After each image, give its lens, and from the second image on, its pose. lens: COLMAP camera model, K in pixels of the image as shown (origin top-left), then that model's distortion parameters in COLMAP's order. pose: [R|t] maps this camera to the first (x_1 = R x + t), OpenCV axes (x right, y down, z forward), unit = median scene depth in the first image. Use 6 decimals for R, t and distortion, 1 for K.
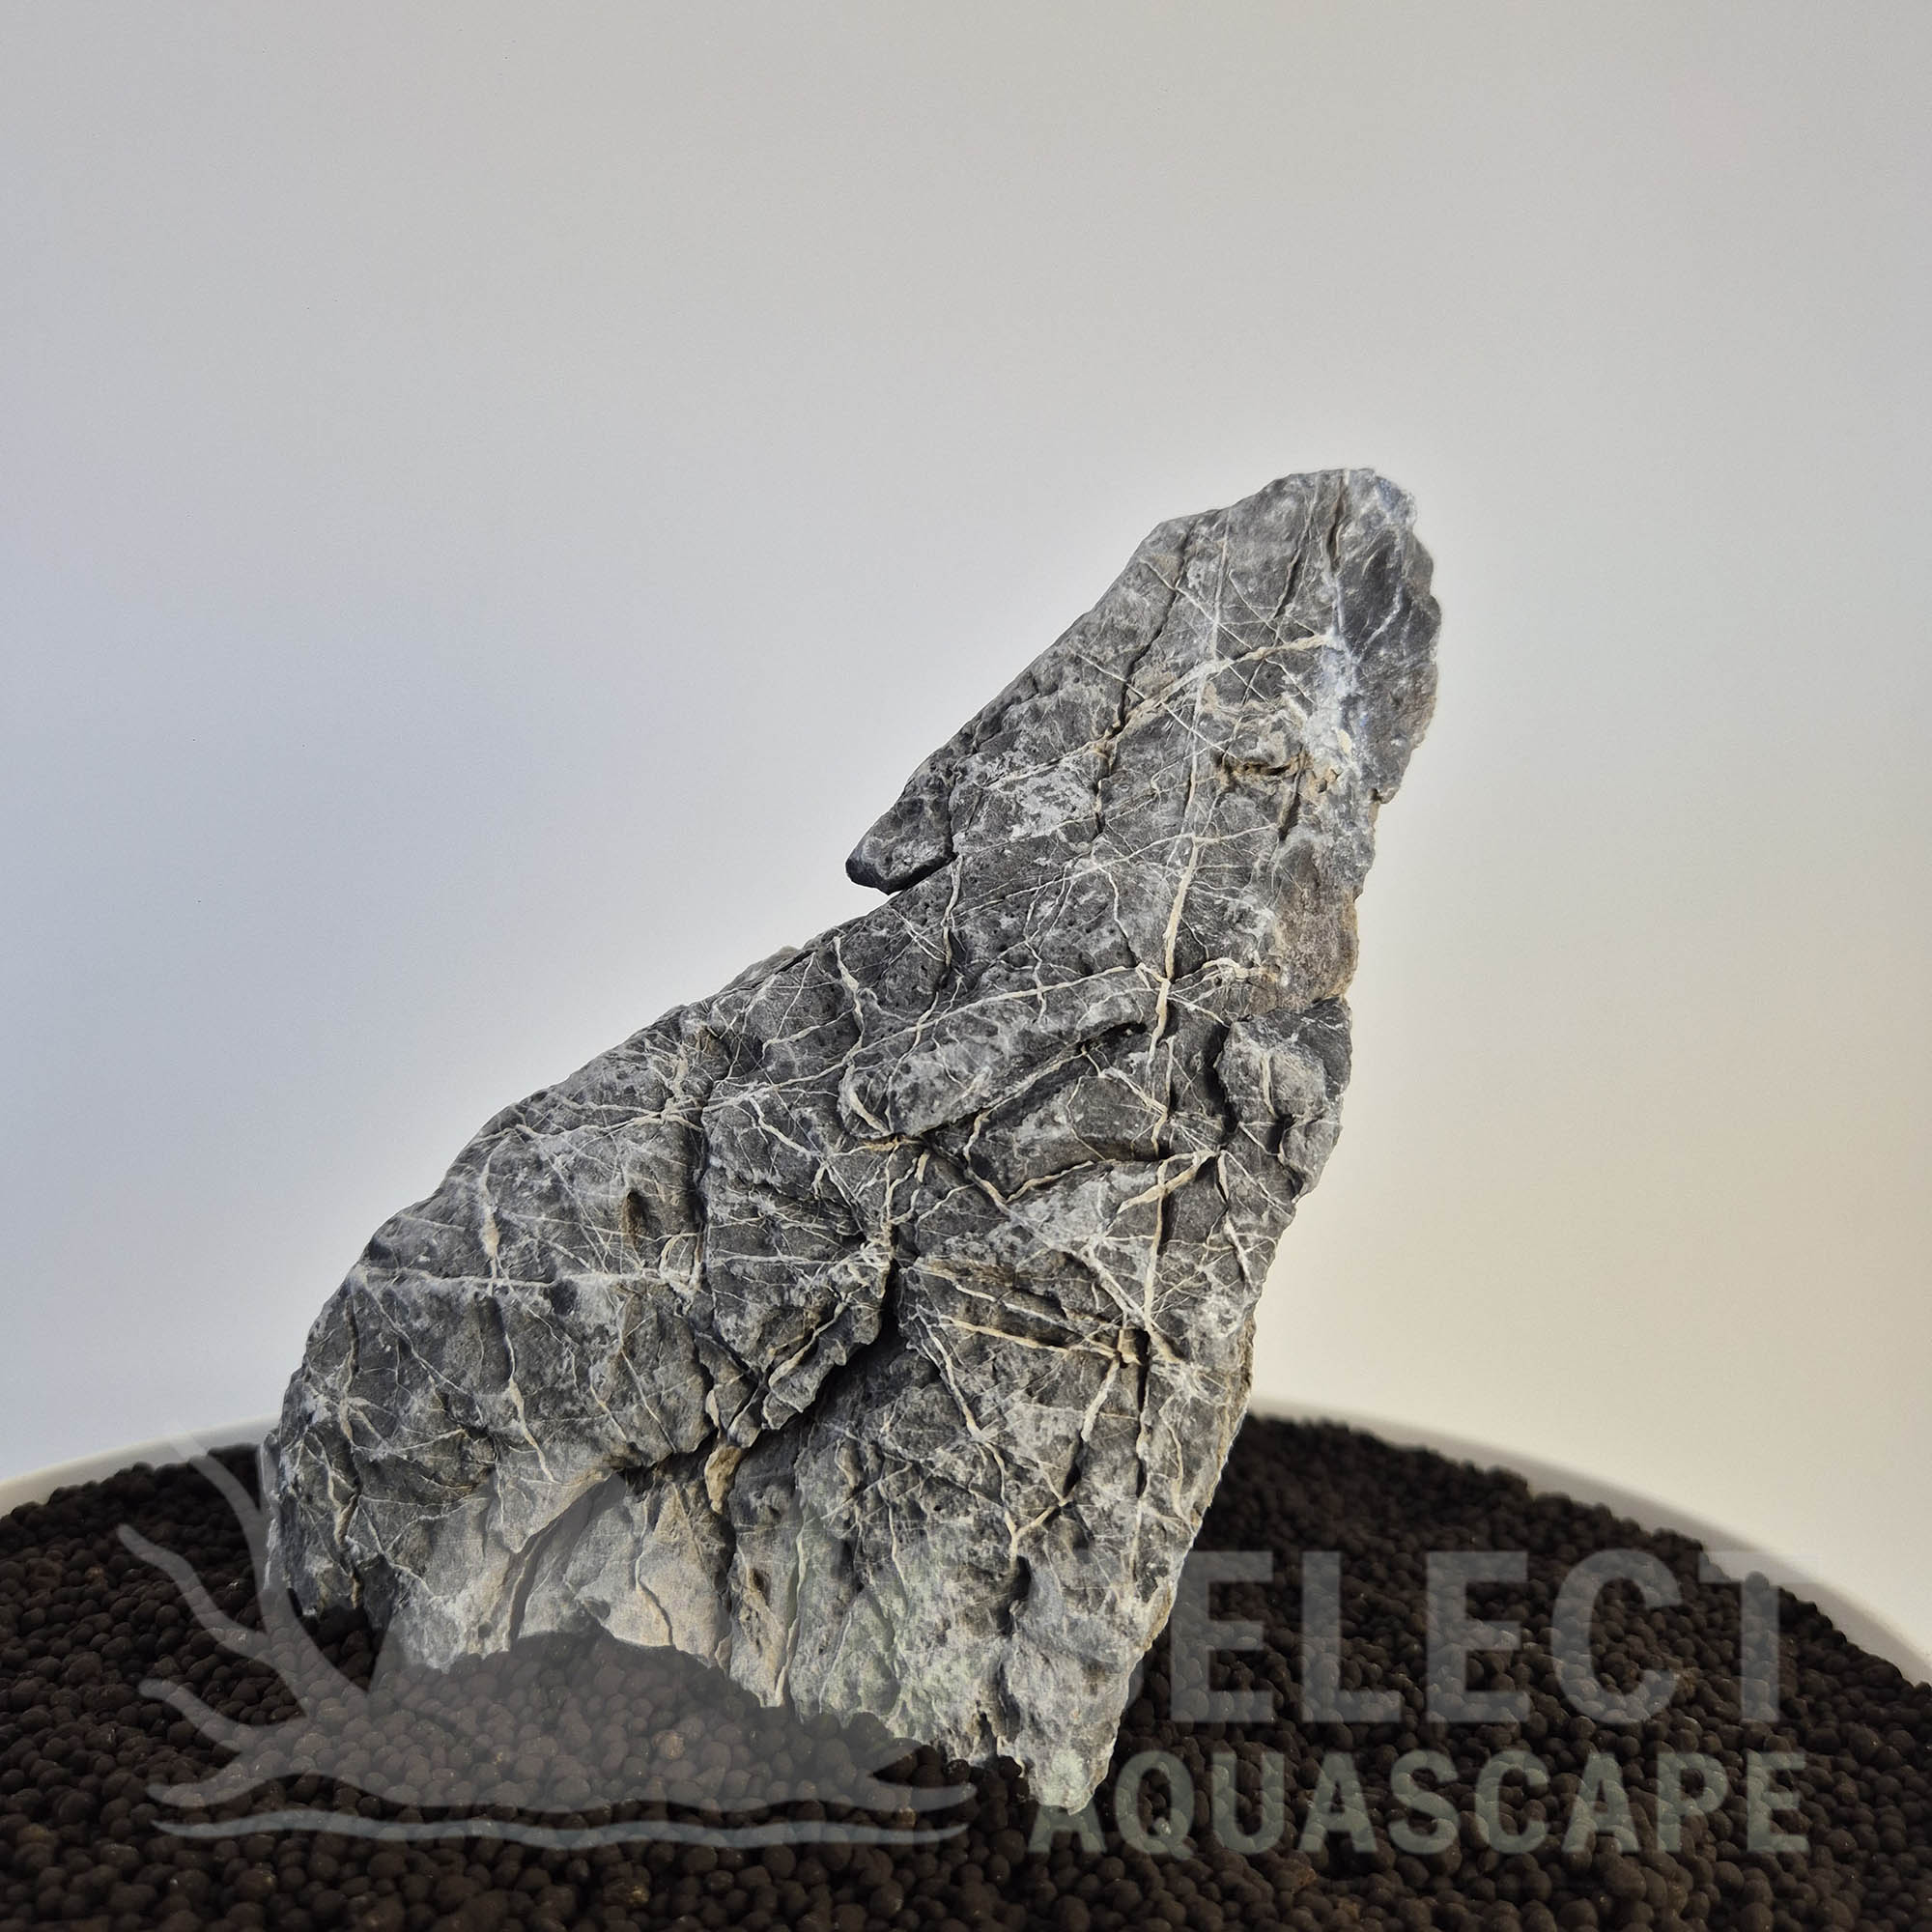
lens RADIAL K [[1783.3, 0, 952.1], [0, 1783.3, 958.9], [0, 0, 1]] dist [0.033988, 0.000000]
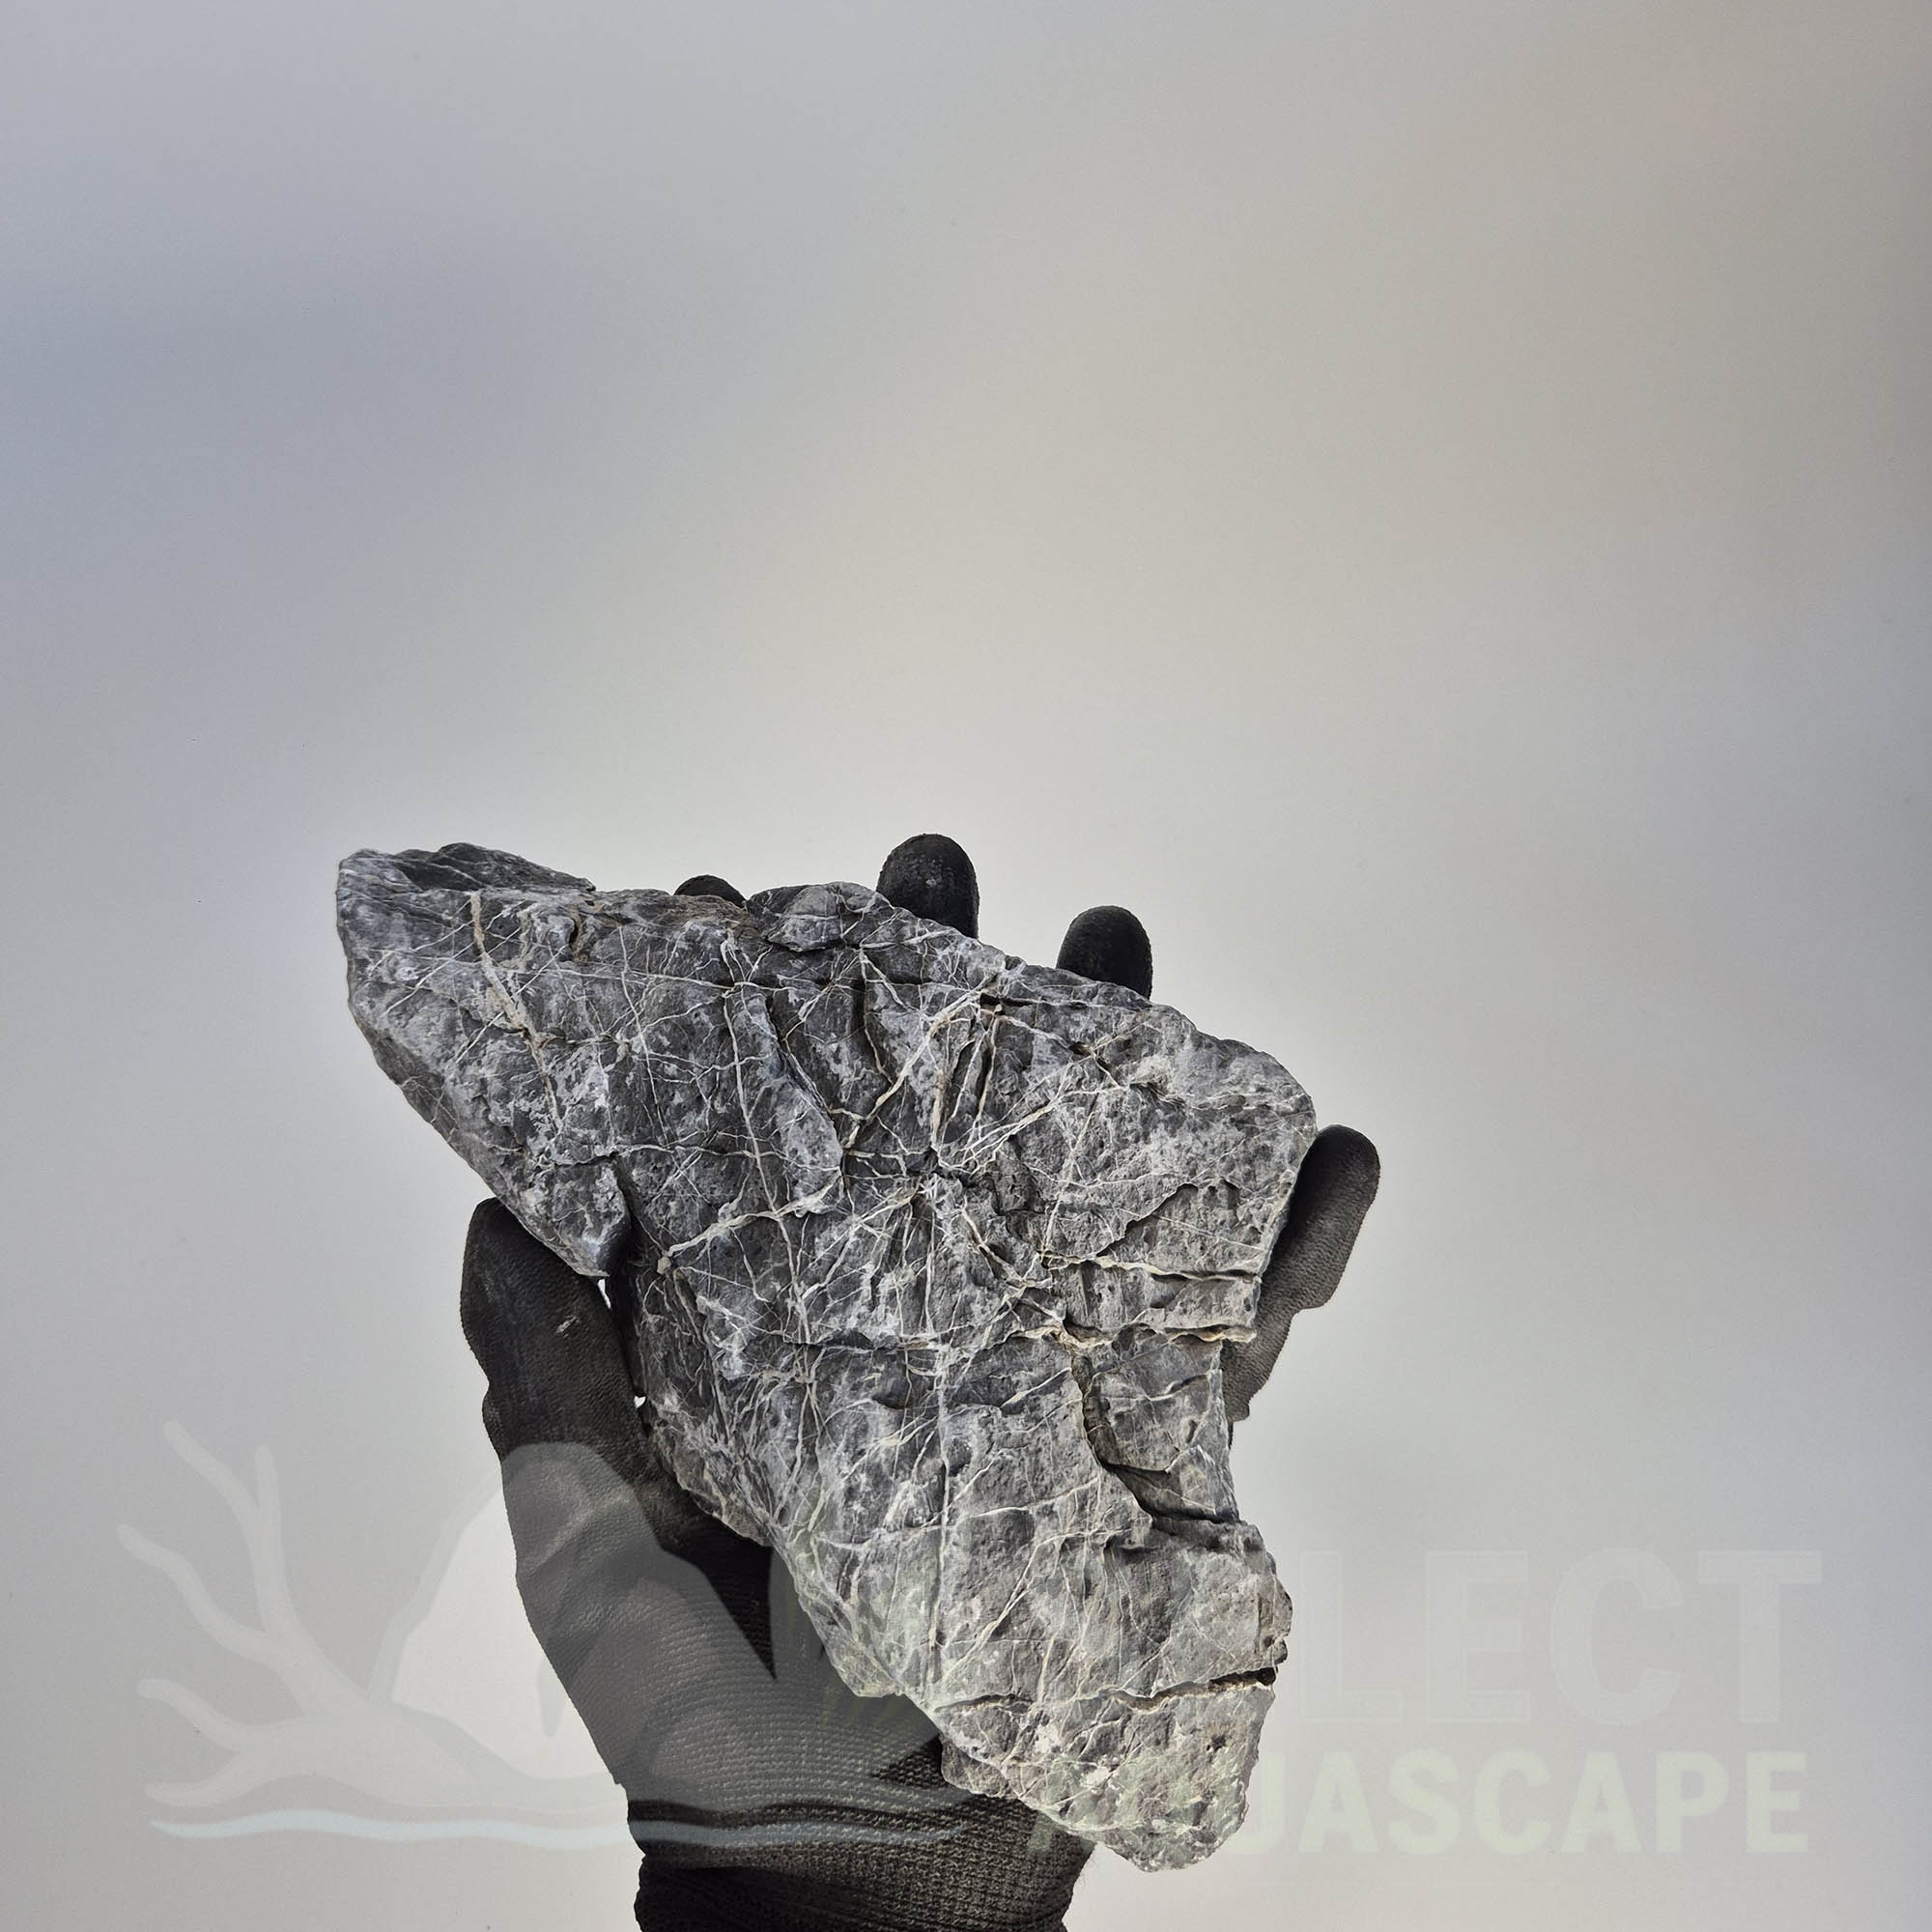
lens RADIAL K [[1783.3, 0, 963.0], [0, 1783.3, 959.9], [0, 0, 1]] dist [0.033988, 0.000000]
pose [[-0.030371, -0.824843, 0.564546, -0.631568], [0.957831, 0.137435, 0.252331, -0.164852], [-0.285721, 0.548403, 0.785886, -0.154886]]
